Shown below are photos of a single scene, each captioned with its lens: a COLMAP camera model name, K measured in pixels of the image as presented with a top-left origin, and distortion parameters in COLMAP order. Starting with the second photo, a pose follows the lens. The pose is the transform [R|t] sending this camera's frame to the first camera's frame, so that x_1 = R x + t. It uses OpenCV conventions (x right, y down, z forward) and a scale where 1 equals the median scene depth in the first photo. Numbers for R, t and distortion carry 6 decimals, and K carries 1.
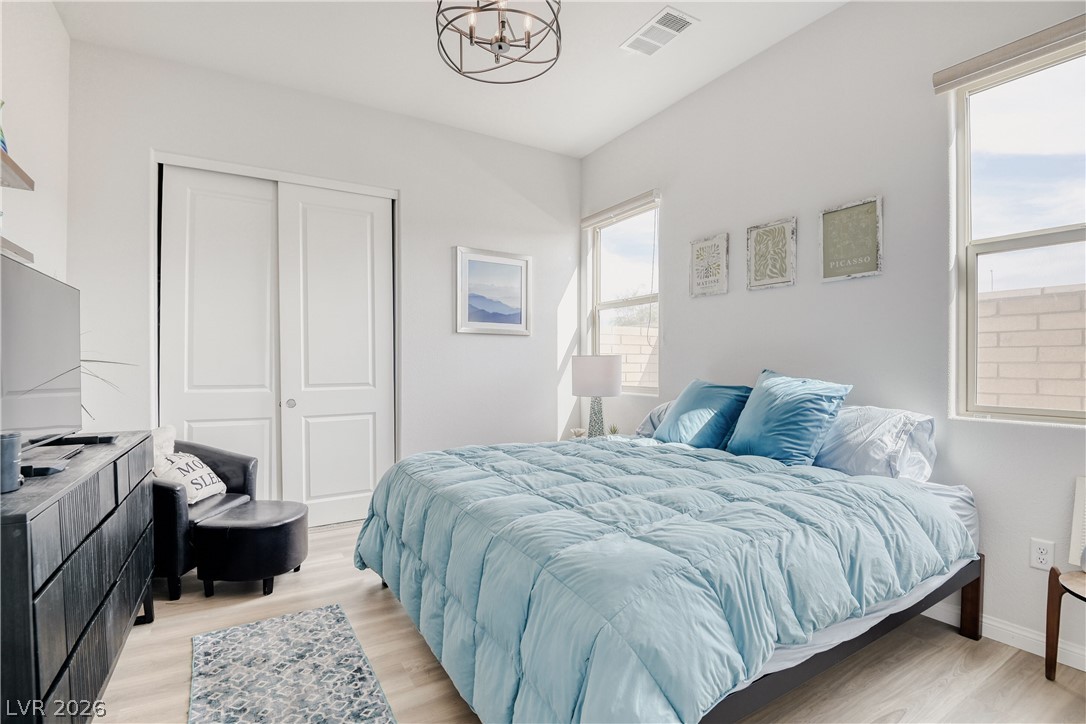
lens RADIAL K [[509.6, 0, 543.5], [0, 509.6, 364.8], [0, 0, 1]] dist [-0.004801, -0.020609]
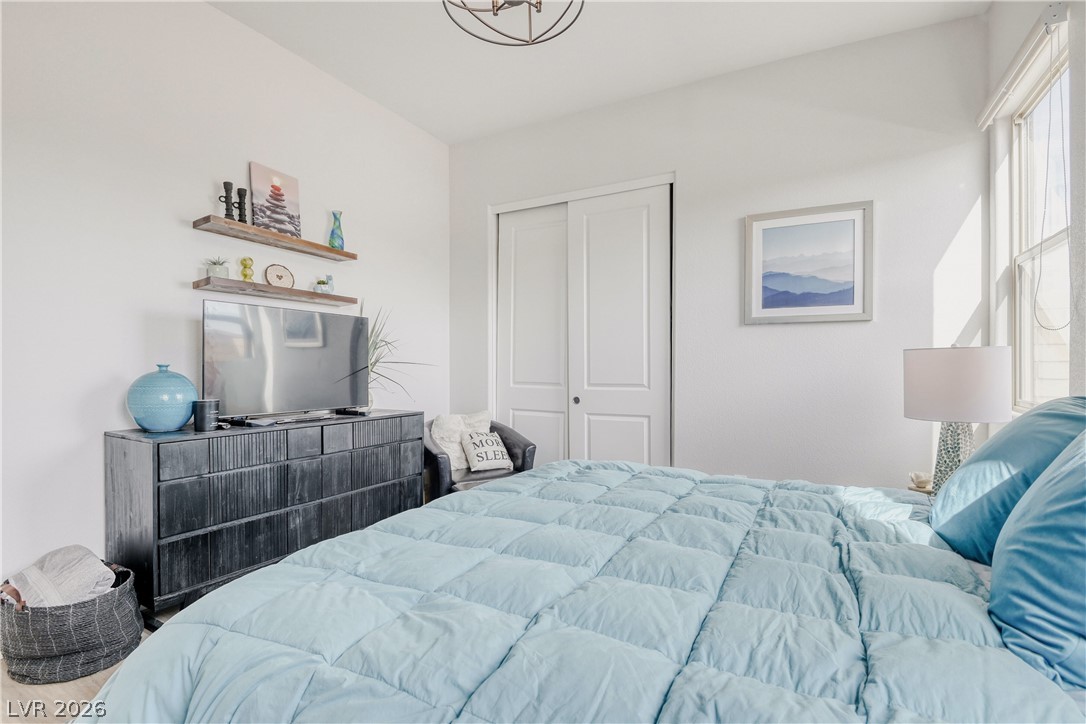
lens RADIAL K [[524.6, 0, 543.0], [0, 524.6, 362.0], [0, 0, 1]] dist [-0.001796, -0.000527]
pose [[0.491268, -0.008379, -0.870968, 0.417815], [-0.001357, 0.999945, -0.010385, 0.004426], [0.871007, 0.006283, 0.491230, 0.351839]]
